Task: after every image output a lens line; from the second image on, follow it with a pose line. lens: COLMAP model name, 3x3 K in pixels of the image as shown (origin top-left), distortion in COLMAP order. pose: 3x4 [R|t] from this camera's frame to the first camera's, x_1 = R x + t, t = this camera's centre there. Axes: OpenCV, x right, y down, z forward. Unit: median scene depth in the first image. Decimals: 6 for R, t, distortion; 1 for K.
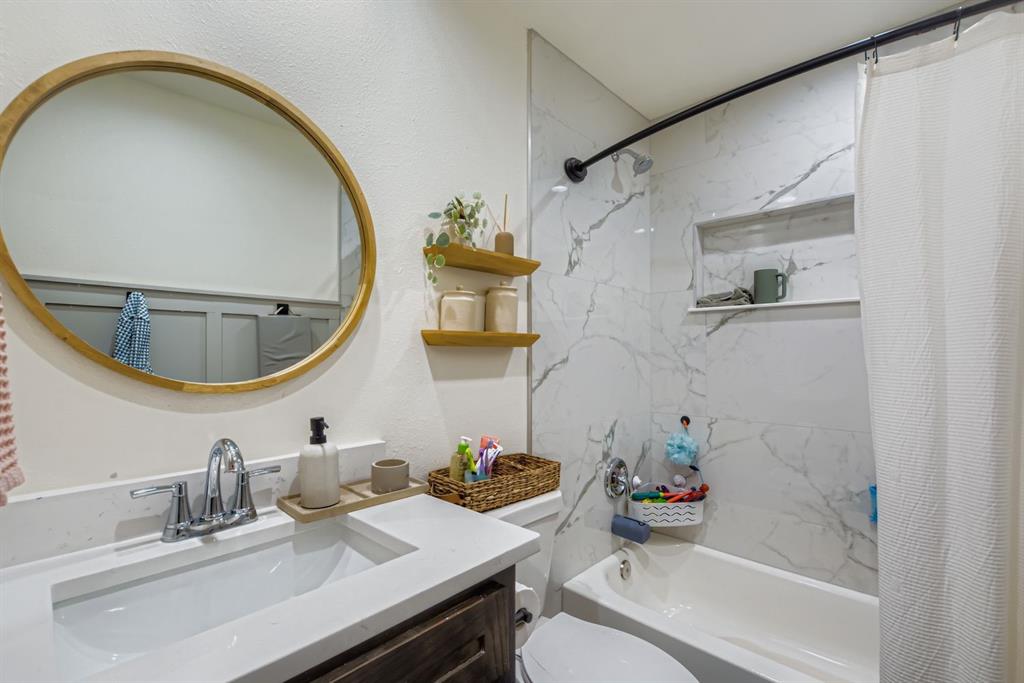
lens RADIAL K [[452.1, 0, 511.6], [0, 452.1, 343.0], [0, 0, 1]] dist [-0.000644, -0.000129]
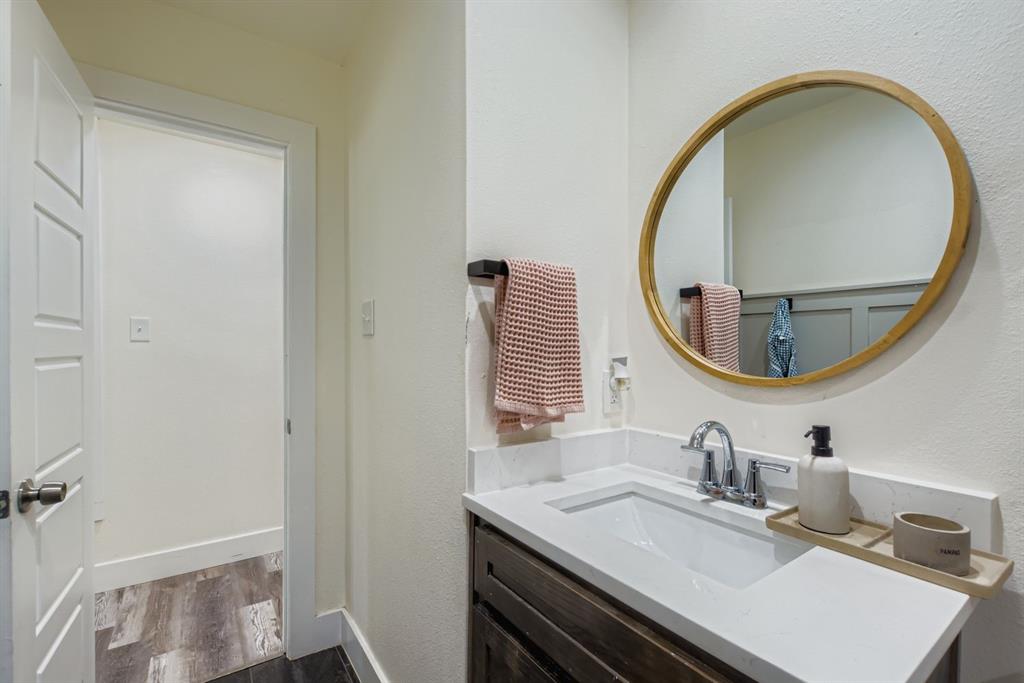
lens RADIAL K [[452.1, 0, 512.4], [0, 452.1, 347.4], [0, 0, 1]] dist [-0.000644, -0.000129]
pose [[-0.208681, -0.001247, -0.977983, 0.550066], [0.014951, 0.999878, -0.004465, 0.012364], [0.977870, -0.015554, -0.208637, 0.630715]]
